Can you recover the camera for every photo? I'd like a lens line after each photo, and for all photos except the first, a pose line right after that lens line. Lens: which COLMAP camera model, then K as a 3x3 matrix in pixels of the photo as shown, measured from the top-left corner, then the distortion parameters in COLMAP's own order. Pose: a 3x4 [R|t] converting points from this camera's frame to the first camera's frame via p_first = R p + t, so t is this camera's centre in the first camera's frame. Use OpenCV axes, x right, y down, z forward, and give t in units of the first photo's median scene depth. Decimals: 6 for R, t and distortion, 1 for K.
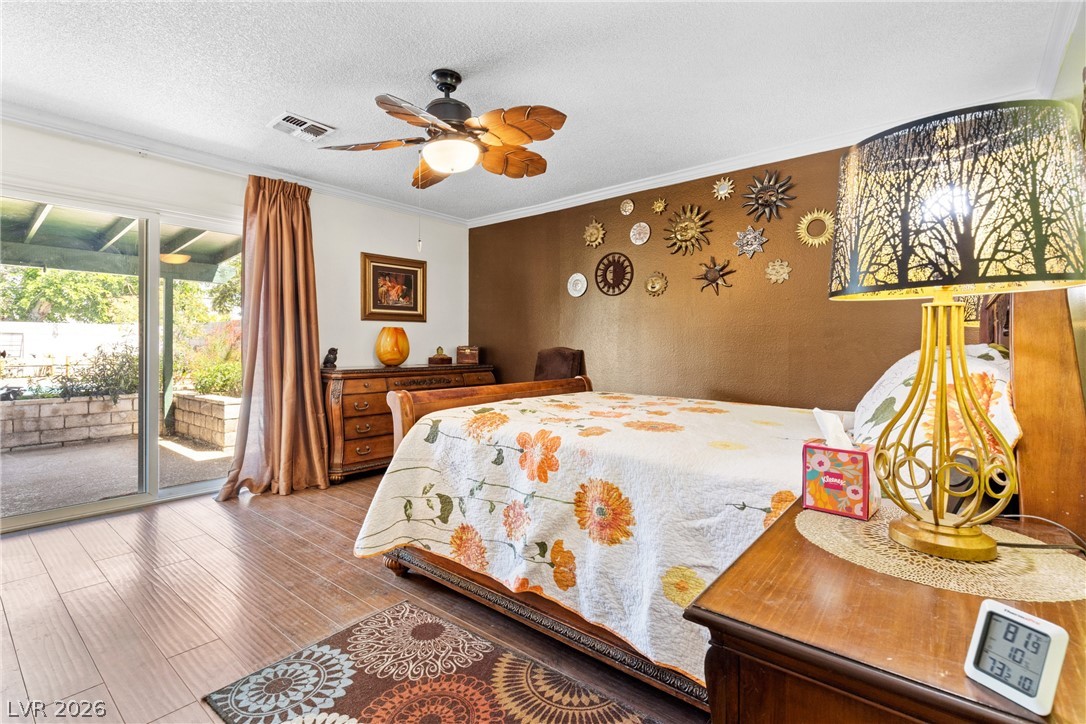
lens RADIAL K [[500.4, 0, 539.2], [0, 500.4, 358.0], [0, 0, 1]] dist [0.008278, -0.000111]
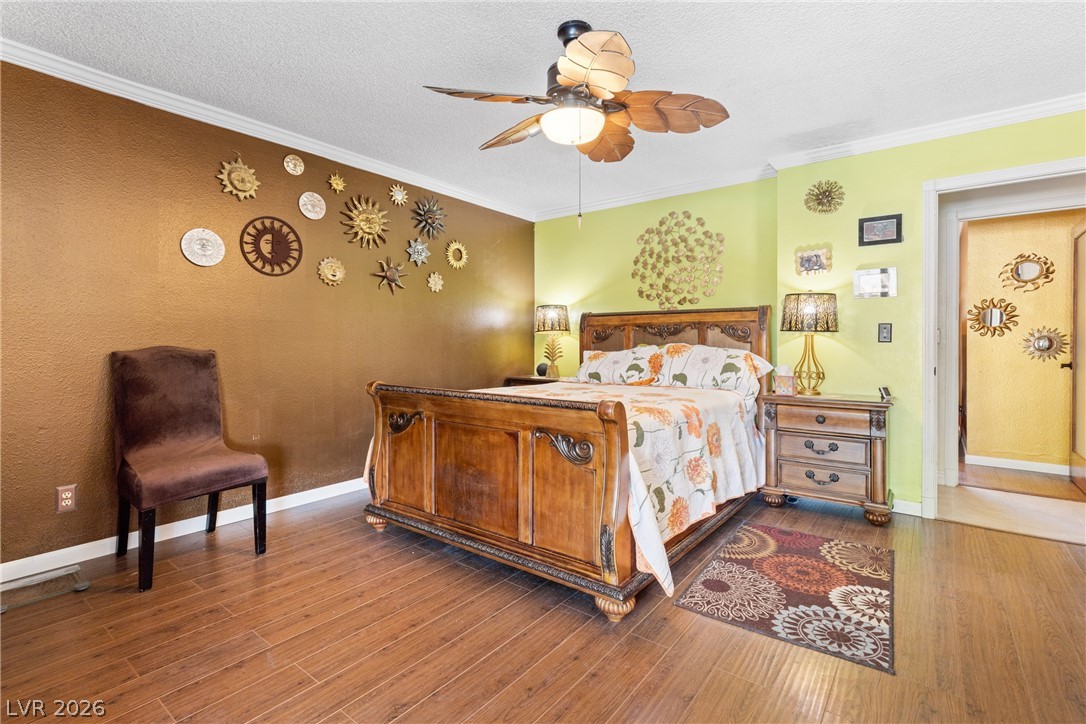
lens RADIAL K [[500.4, 0, 539.2], [0, 500.4, 358.0], [0, 0, 1]] dist [0.008278, -0.000111]
pose [[-0.029777, -0.033244, 0.999004, -1.482479], [0.021235, 0.999200, 0.033884, -0.048319], [-0.999331, 0.022223, -0.029047, 1.545920]]
